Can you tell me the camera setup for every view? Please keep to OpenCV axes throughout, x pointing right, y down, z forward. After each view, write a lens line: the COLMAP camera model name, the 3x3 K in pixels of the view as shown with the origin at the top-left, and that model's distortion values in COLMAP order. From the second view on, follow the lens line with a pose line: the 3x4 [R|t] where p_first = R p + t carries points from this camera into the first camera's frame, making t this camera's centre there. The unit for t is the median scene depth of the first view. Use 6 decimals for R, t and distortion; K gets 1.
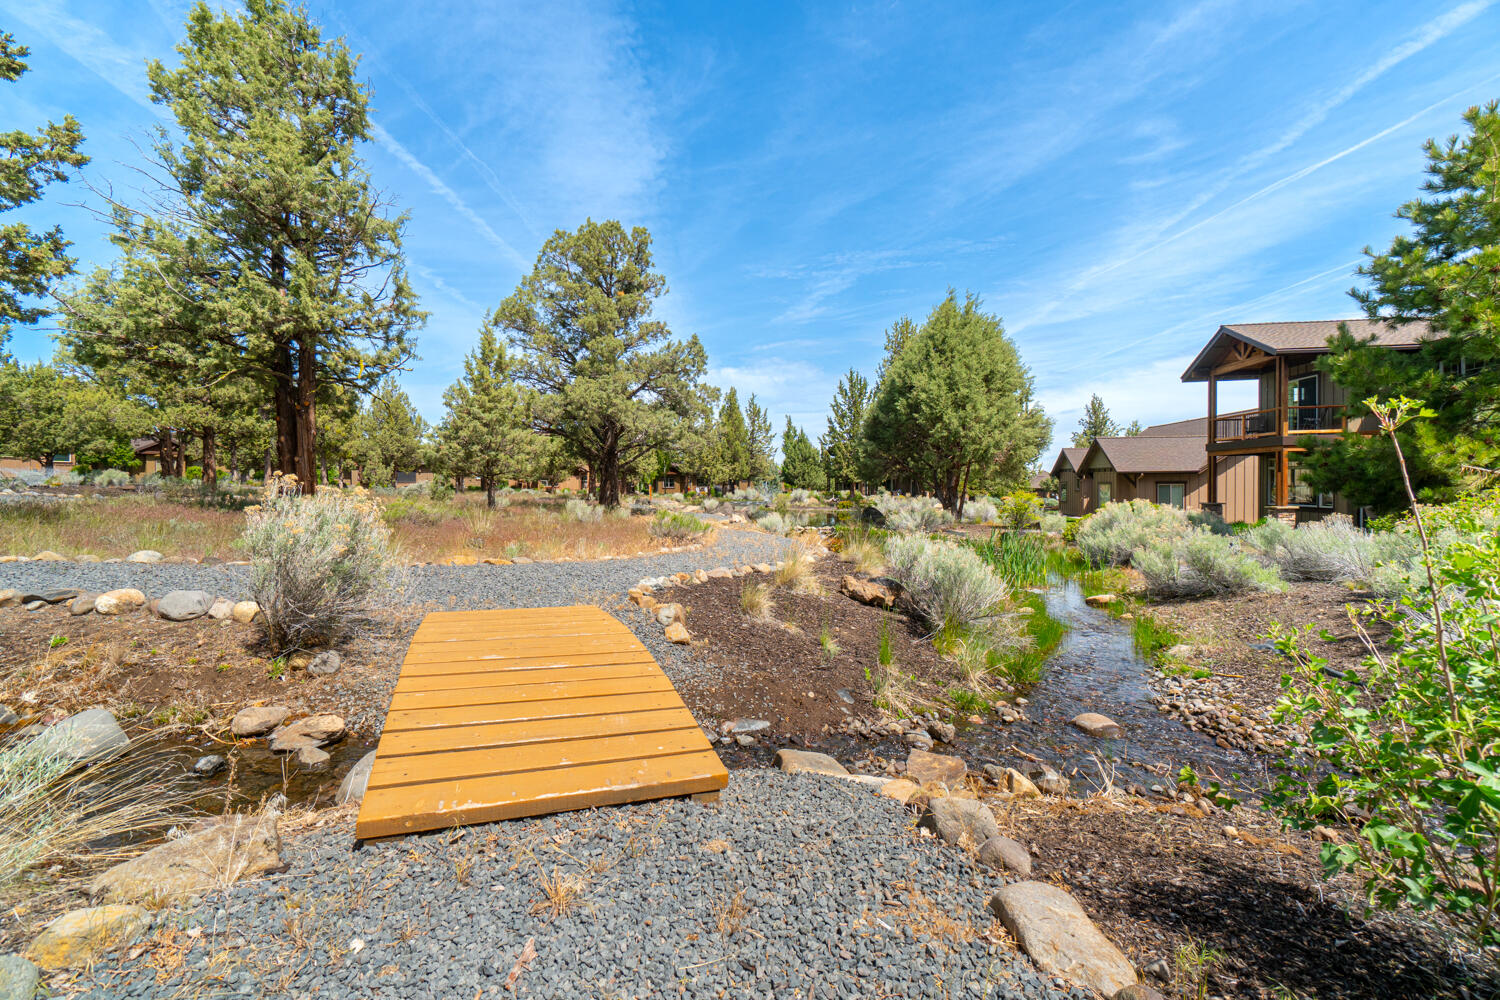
lens RADIAL K [[642.0, 0, 747.1], [0, 642.0, 496.6], [0, 0, 1]] dist [-0.001768, -0.000123]
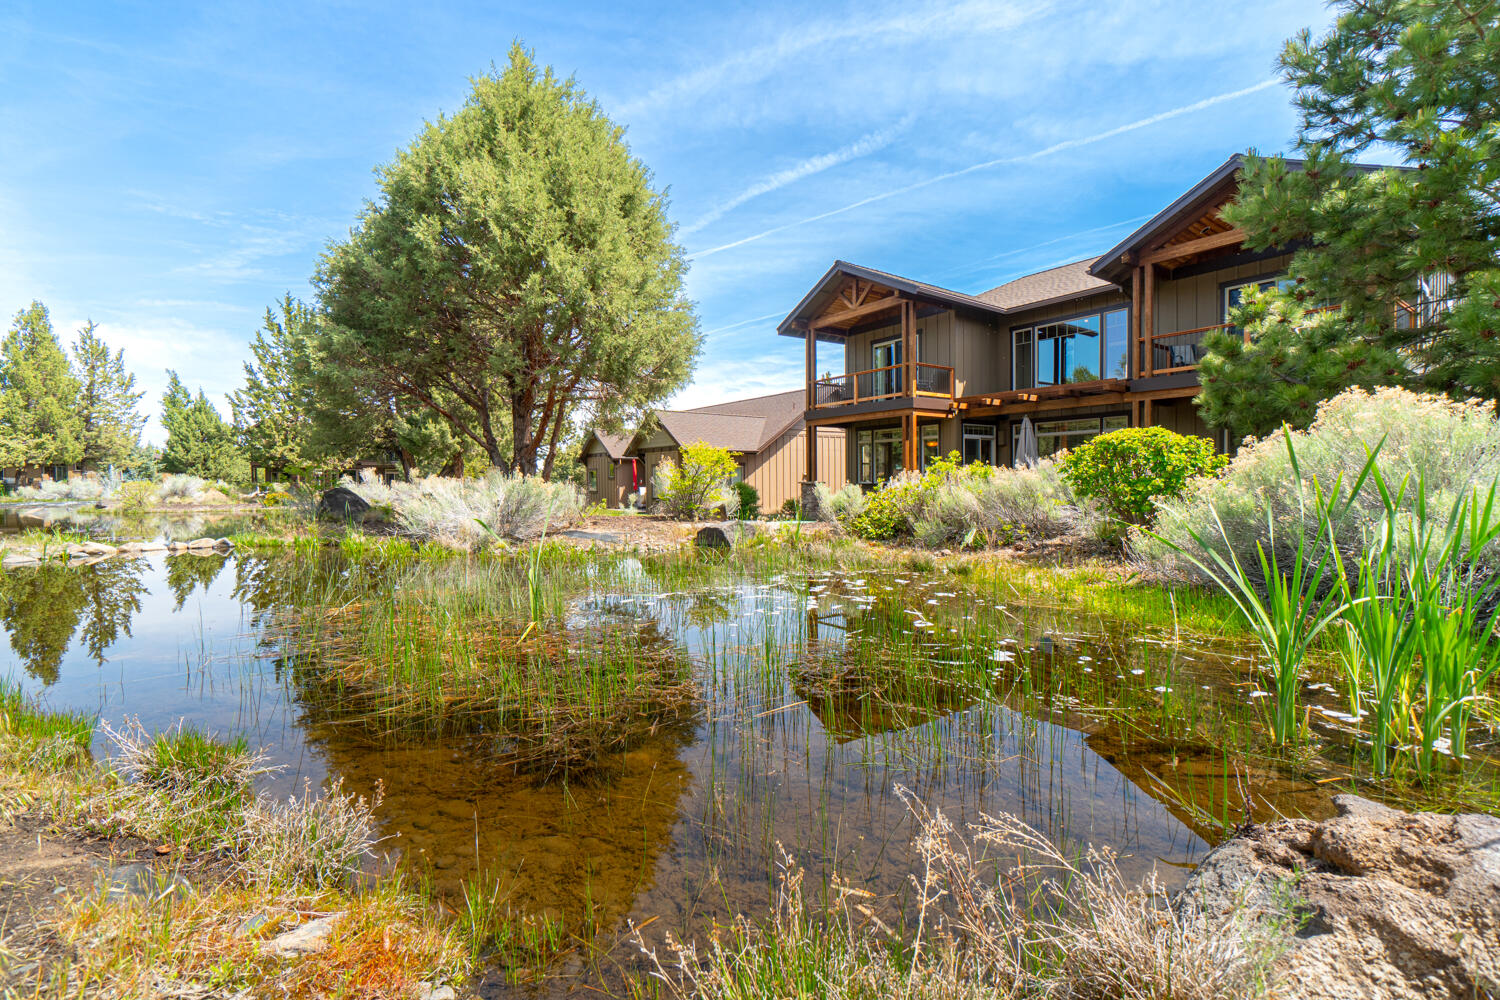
lens RADIAL K [[642.0, 0, 746.1], [0, 642.0, 496.8], [0, 0, 1]] dist [-0.001768, -0.000123]
pose [[0.715462, -0.016221, 0.698464, 0.061364], [0.016107, 0.999848, 0.006722, 0.017077], [-0.698466, 0.006441, 0.715614, 0.356346]]
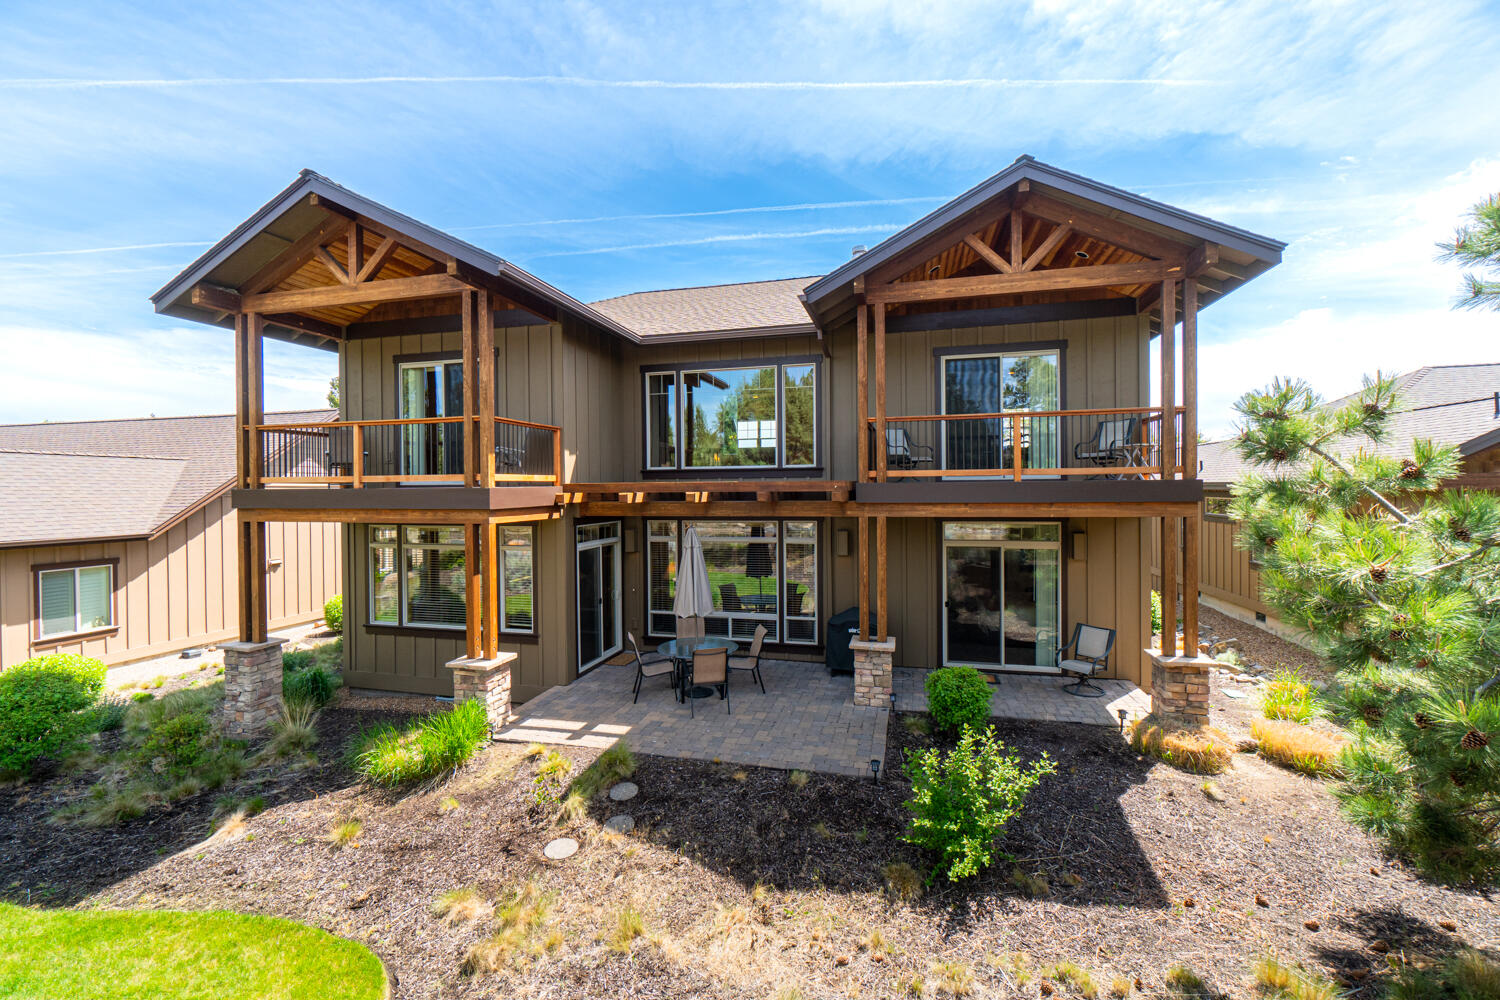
lens RADIAL K [[642.0, 0, 743.2], [0, 642.0, 496.5], [0, 0, 1]] dist [-0.001768, -0.000123]
pose [[0.116983, -0.000611, 0.993134, 0.289929], [0.025215, 0.999679, -0.002355, -0.053504], [-0.992814, 0.025317, 0.116961, 0.509045]]
